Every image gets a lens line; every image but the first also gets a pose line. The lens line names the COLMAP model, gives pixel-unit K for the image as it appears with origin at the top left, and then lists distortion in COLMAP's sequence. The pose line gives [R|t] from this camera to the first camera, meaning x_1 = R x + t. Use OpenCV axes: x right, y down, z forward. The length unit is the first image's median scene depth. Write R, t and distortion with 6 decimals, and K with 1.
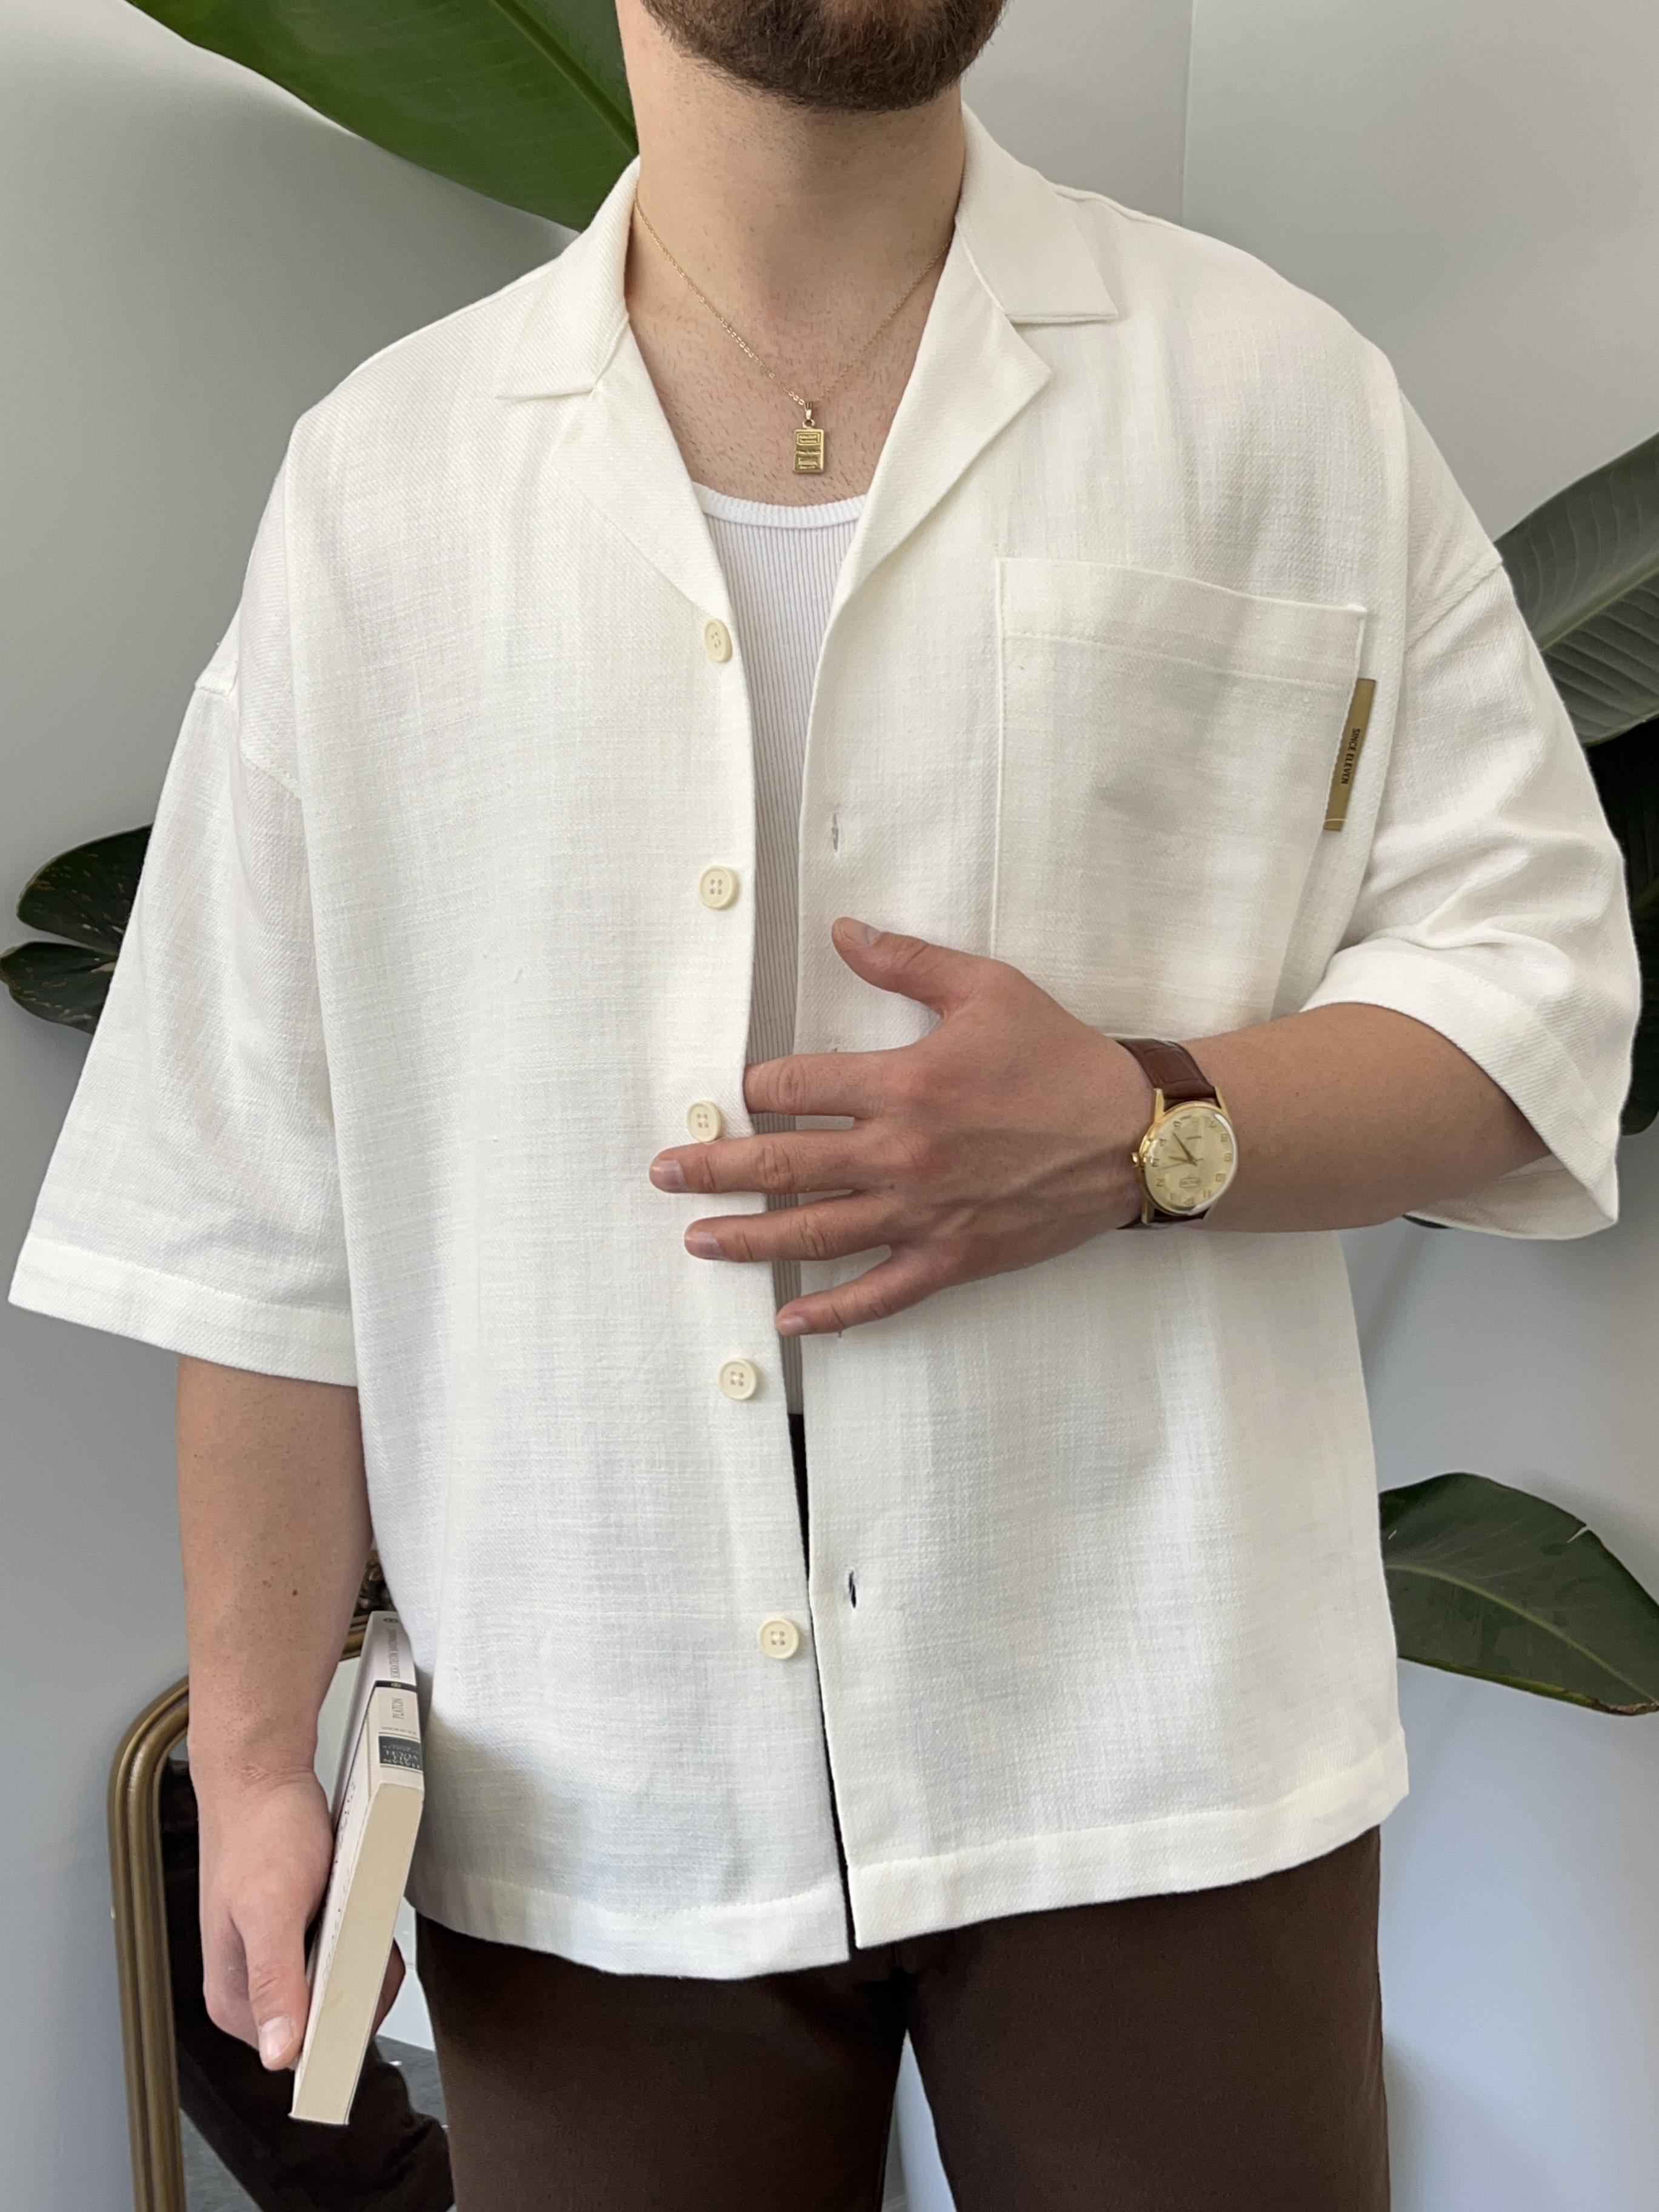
lens RADIAL K [[2523.1, 0, 830.7], [0, 2523.1, 1161.2], [0, 0, 1]] dist [0.008650, -0.045090]
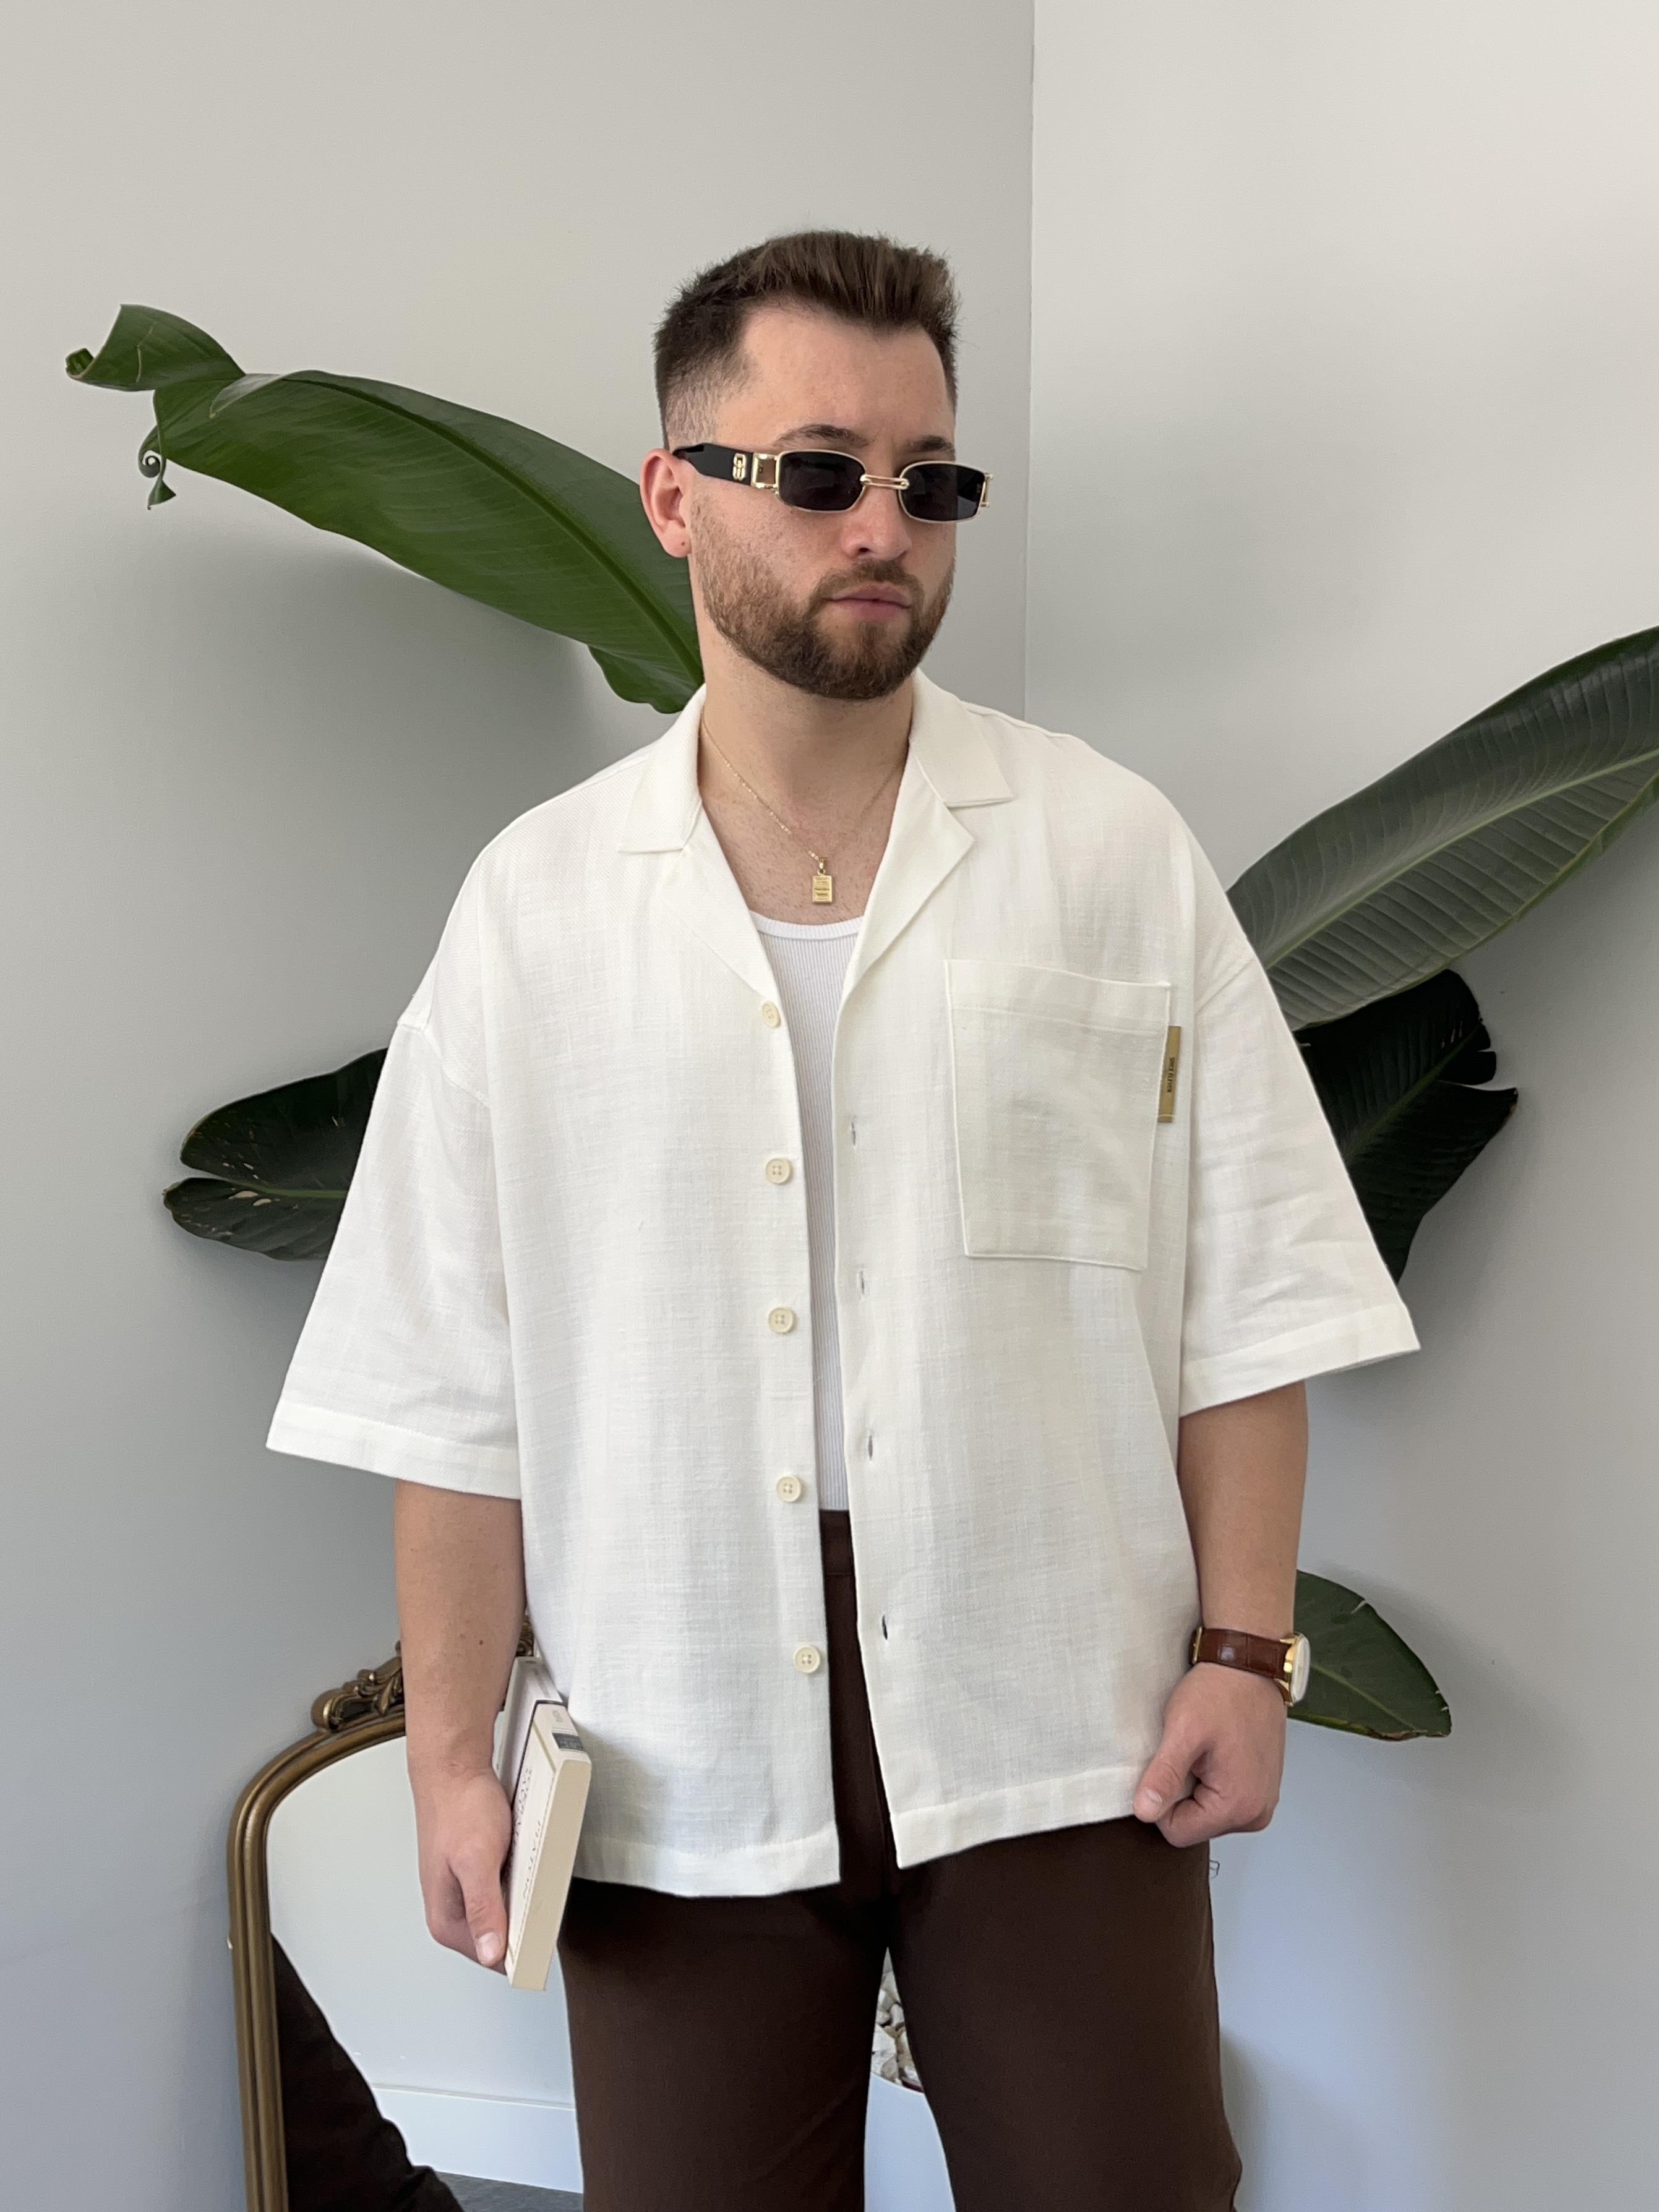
lens RADIAL K [[2486.5, 0, 854.6], [0, 2486.5, 1028.7], [0, 0, 1]] dist [0.052887, -0.261057]
pose [[0.996996, -0.011274, 0.076627, -0.103648], [0.019728, 0.993683, -0.110480, -0.020411], [-0.074897, 0.111659, 0.990920, -0.512327]]
